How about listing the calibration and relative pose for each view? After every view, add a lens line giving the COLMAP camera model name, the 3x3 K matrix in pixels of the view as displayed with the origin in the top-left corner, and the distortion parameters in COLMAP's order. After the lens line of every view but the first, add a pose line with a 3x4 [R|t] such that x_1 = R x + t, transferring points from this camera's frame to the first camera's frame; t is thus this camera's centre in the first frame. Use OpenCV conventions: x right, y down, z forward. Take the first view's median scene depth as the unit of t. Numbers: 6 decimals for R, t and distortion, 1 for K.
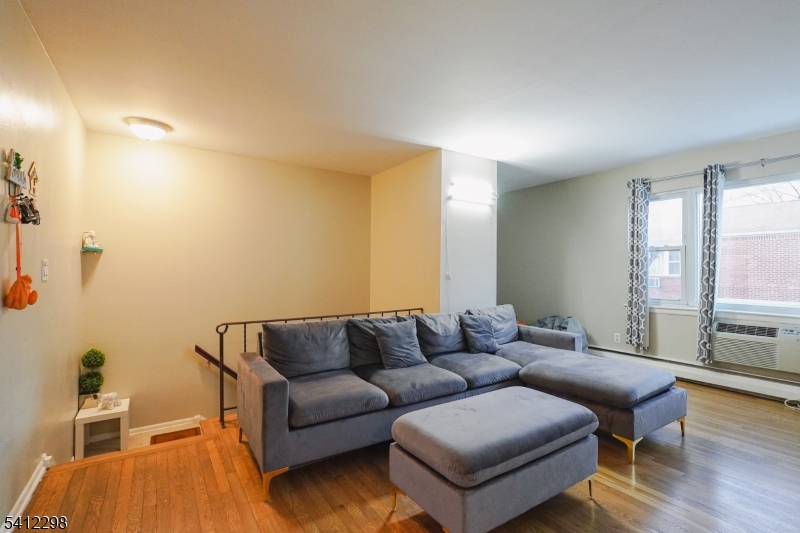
lens RADIAL K [[364.9, 0, 403.2], [0, 364.9, 272.9], [0, 0, 1]] dist [-0.002576, 0.000394]
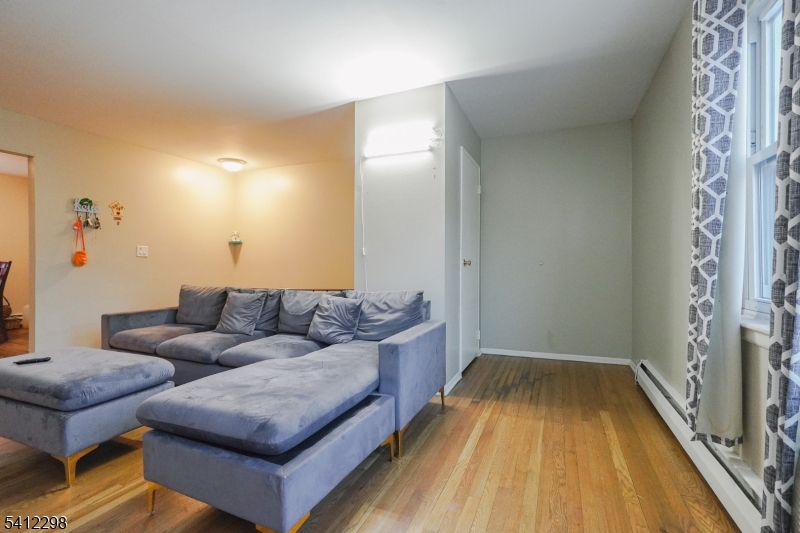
lens RADIAL K [[364.9, 0, 401.7], [0, 364.9, 262.8], [0, 0, 1]] dist [-0.002576, 0.000394]
pose [[0.529593, -0.007342, -0.848220, 0.886693], [0.009627, 0.999950, -0.002644, 0.039424], [0.848197, -0.006765, 0.529638, 0.631466]]
